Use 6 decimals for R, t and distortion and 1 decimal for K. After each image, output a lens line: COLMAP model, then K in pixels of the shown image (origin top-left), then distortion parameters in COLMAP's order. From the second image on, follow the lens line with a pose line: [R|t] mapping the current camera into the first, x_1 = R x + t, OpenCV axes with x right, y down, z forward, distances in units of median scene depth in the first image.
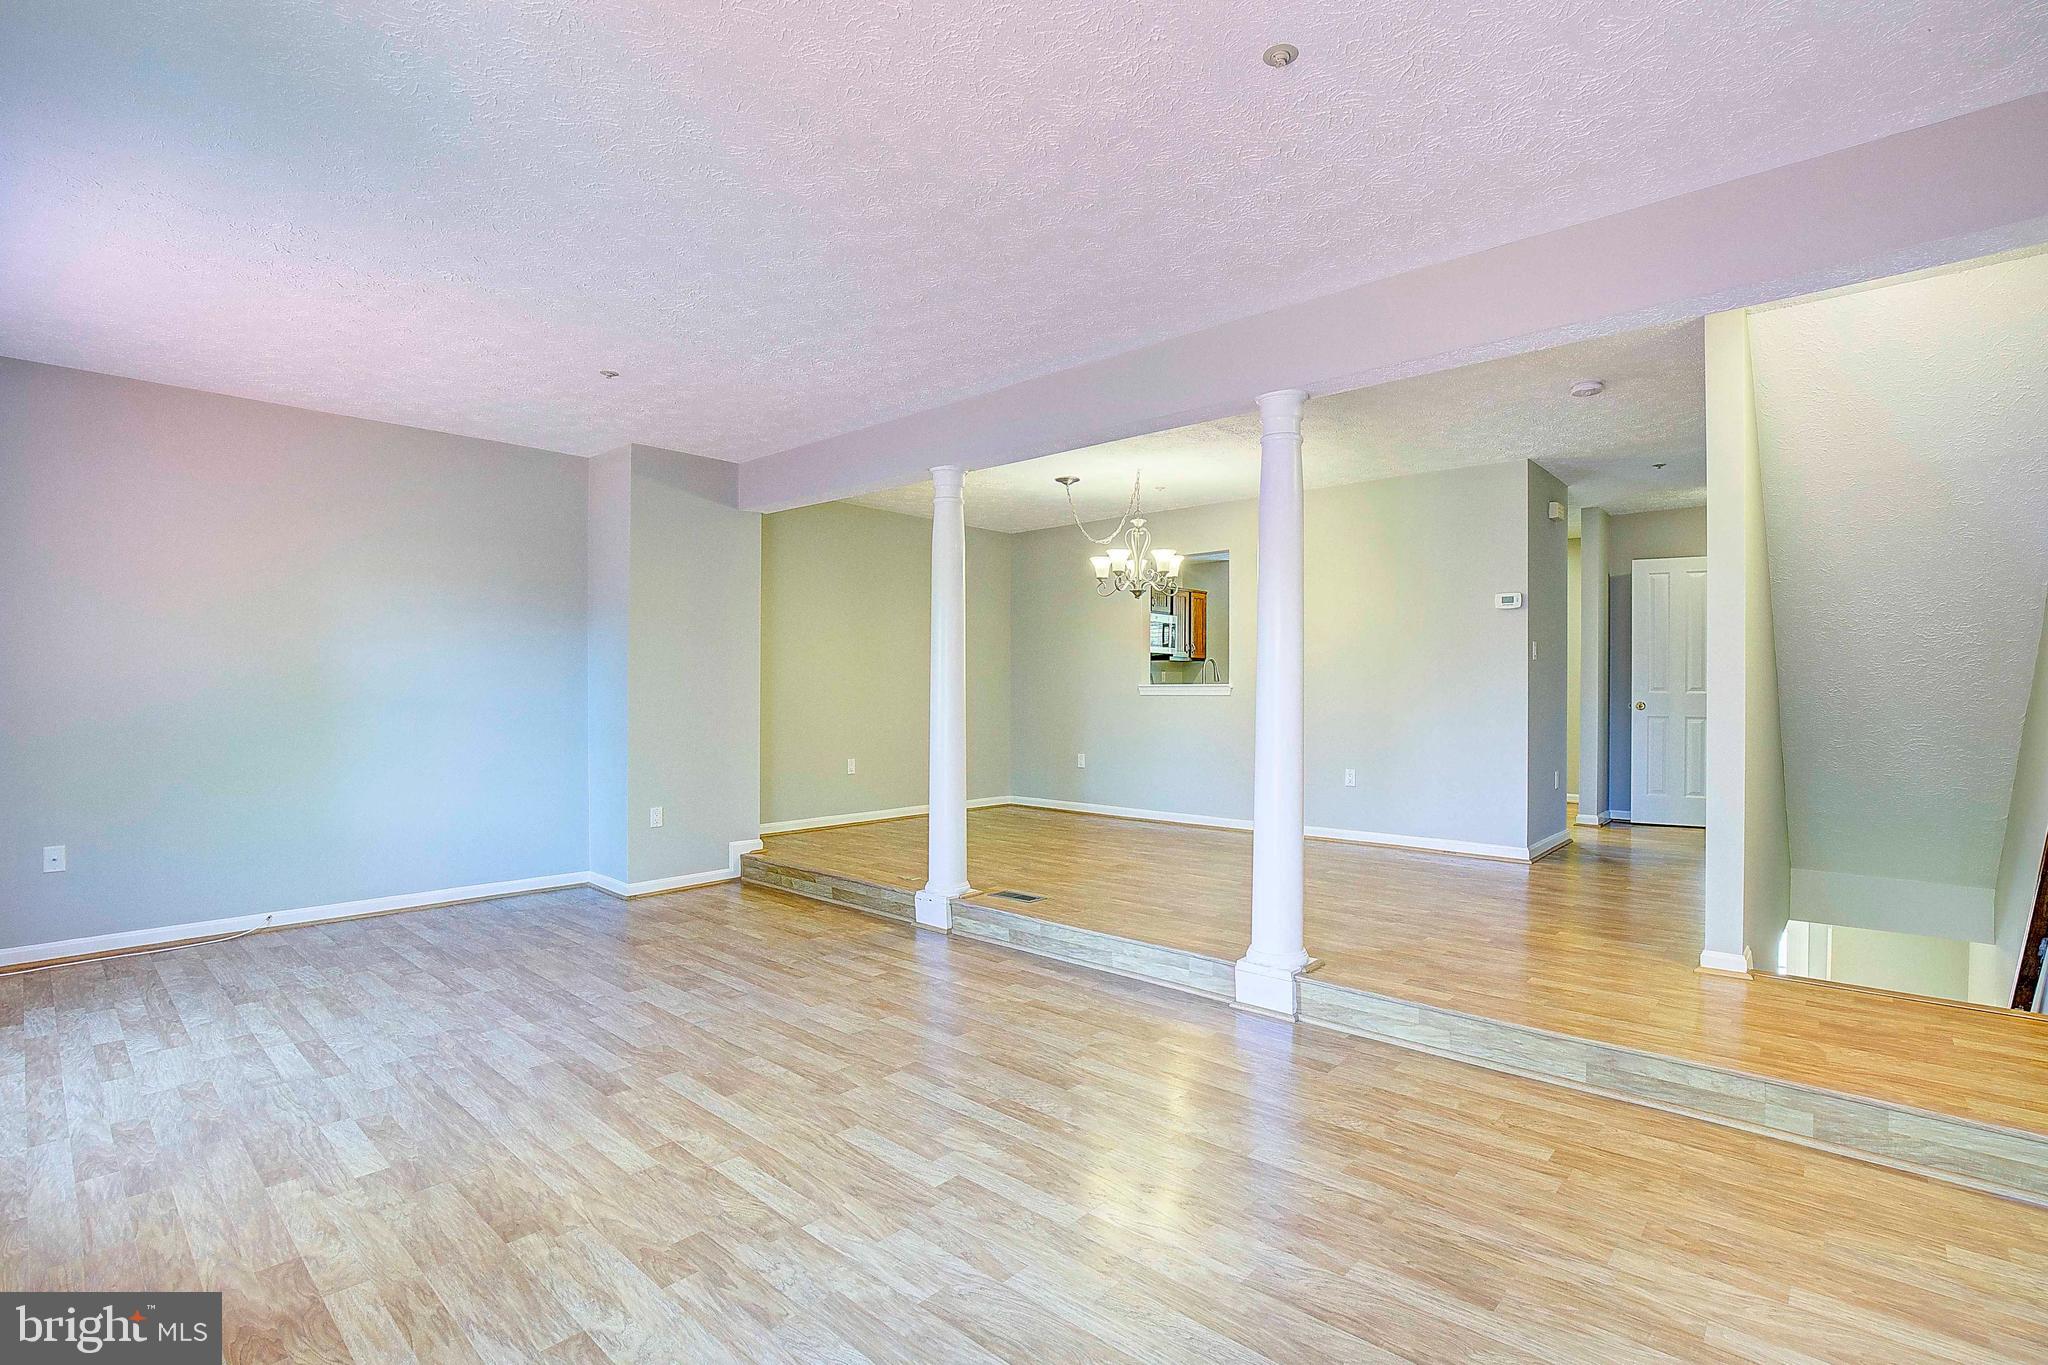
lens RADIAL K [[952.6, 0, 1022.4], [0, 952.6, 702.0], [0, 0, 1]] dist [-0.032167, 0.006563]
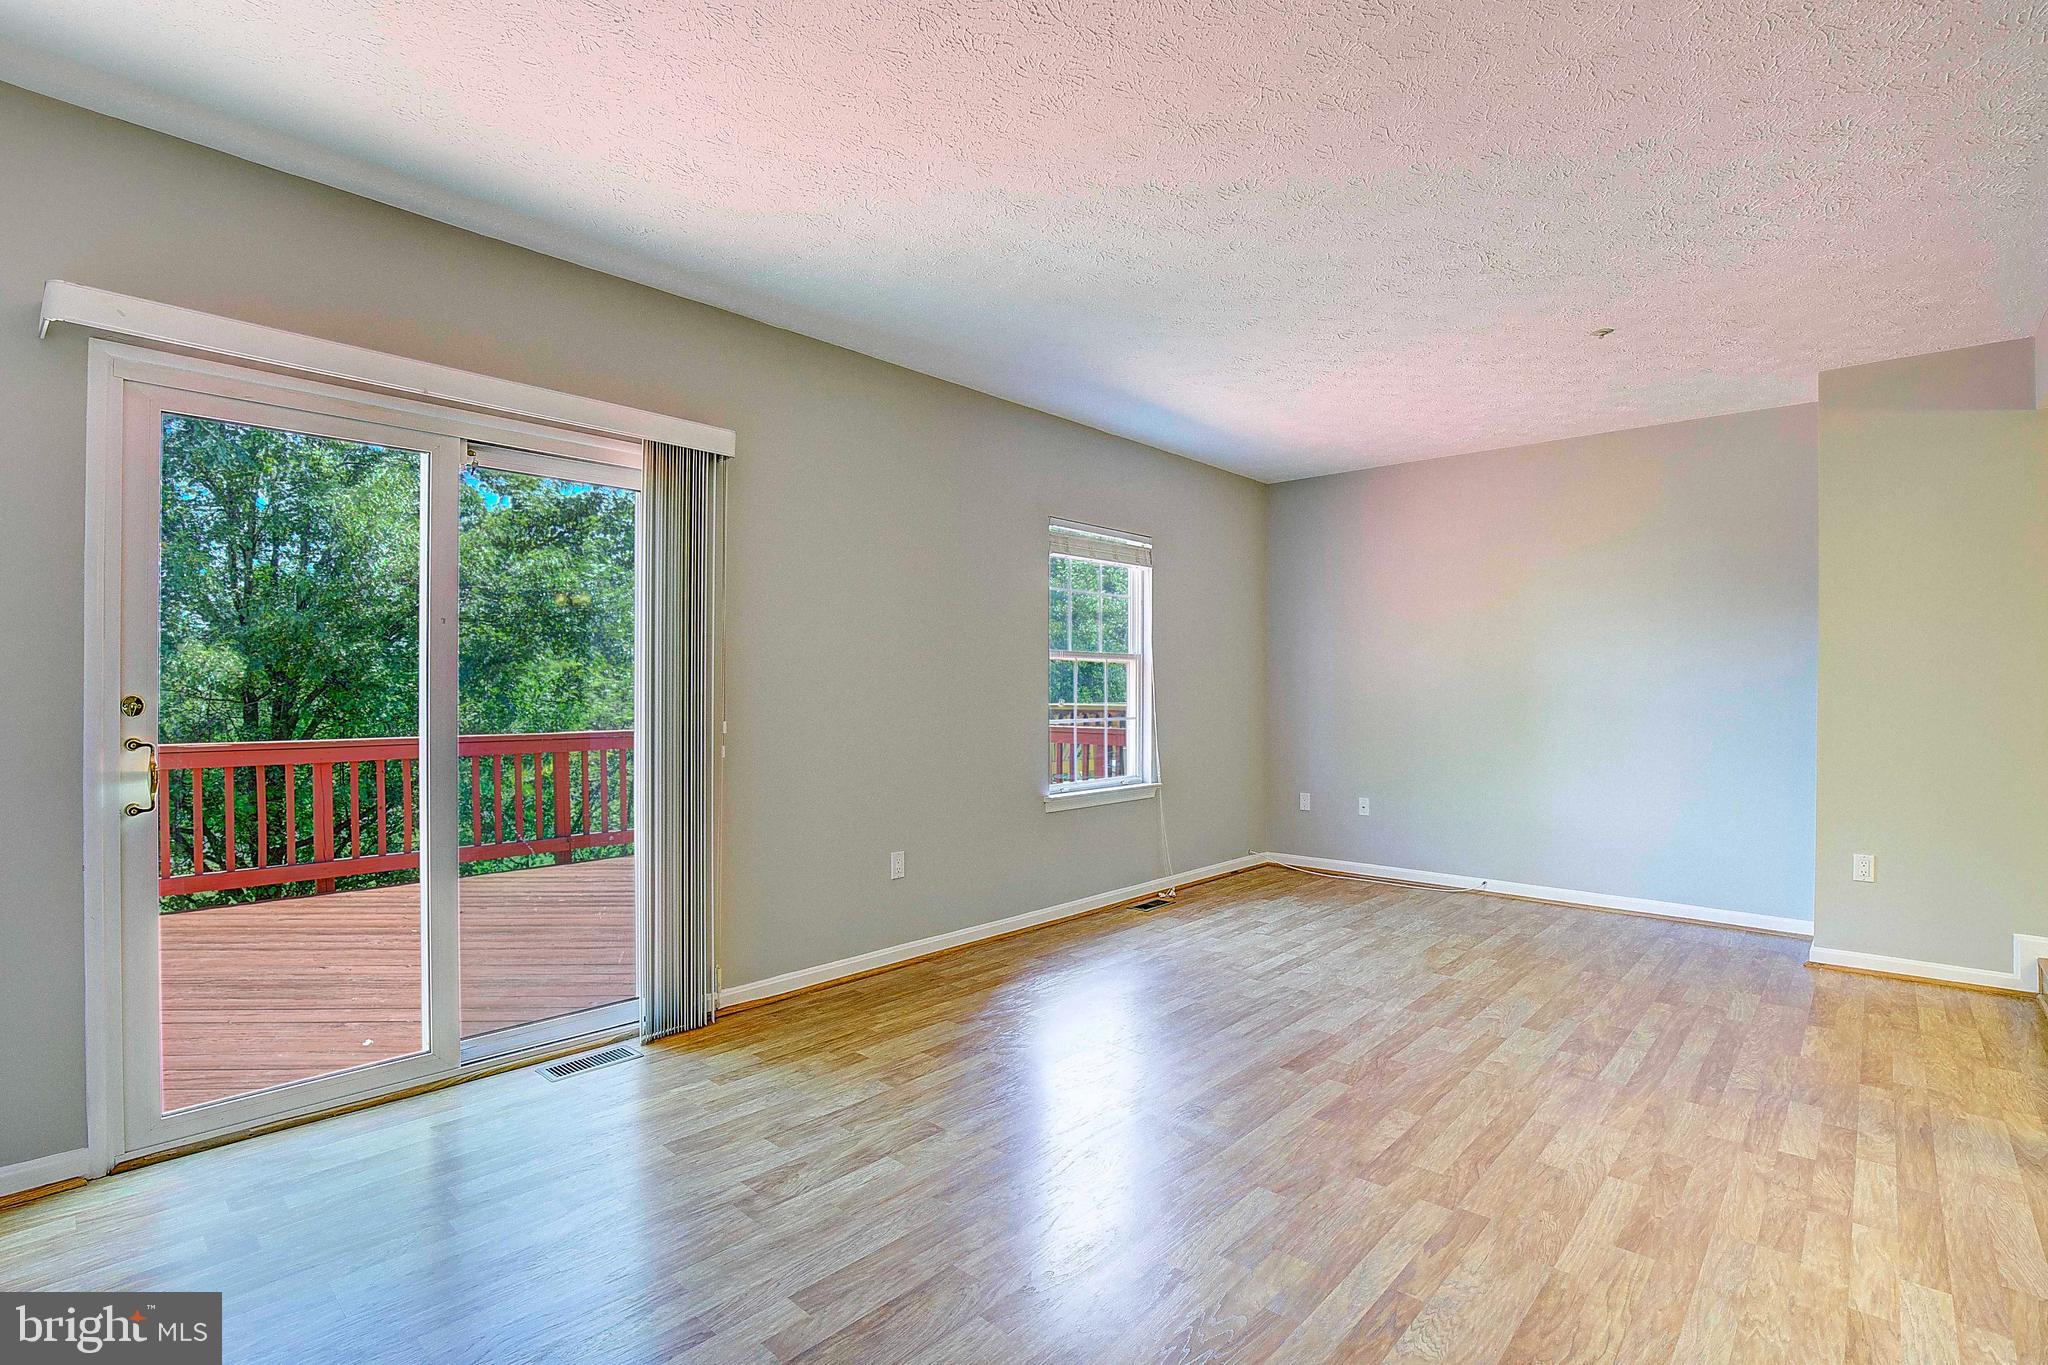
lens RADIAL K [[952.6, 0, 1080.6], [0, 952.6, 694.9], [0, 0, 1]] dist [-0.032167, 0.006563]
pose [[0.034191, 0.010091, -0.999364, 0.557525], [-0.019319, 0.999769, 0.009434, -0.015262], [0.999229, 0.018984, 0.034378, 0.633444]]
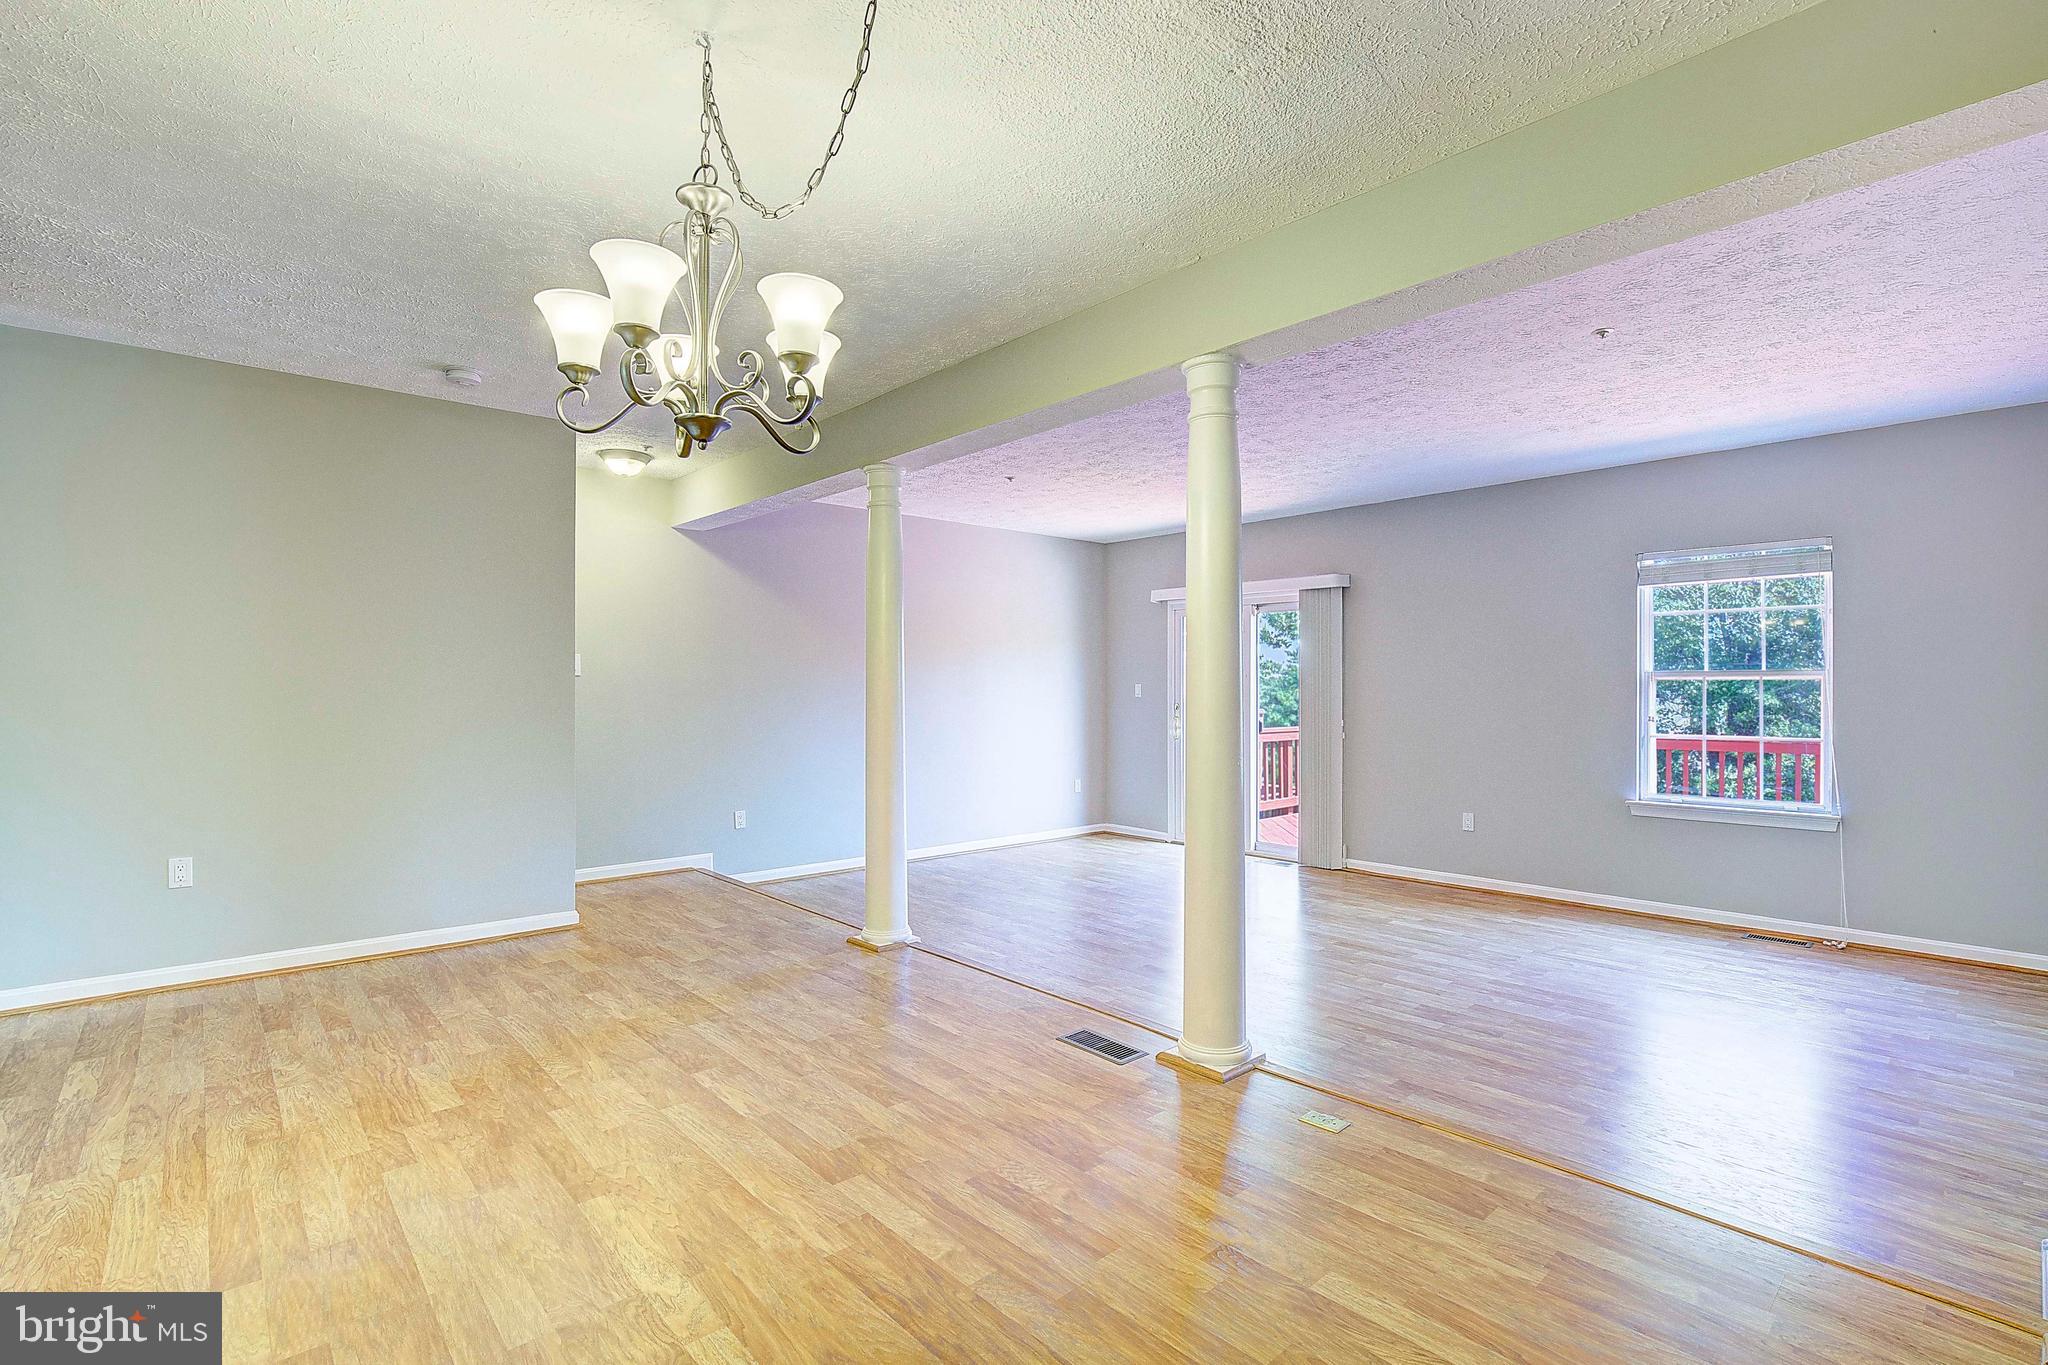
lens RADIAL K [[952.6, 0, 1010.1], [0, 952.6, 687.2], [0, 0, 1]] dist [-0.032167, 0.006563]
pose [[-0.994168, 0.002526, 0.107817, -0.020823], [0.003839, 0.999921, 0.011971, -0.068887], [-0.107778, 0.012315, -0.994099, 2.459812]]
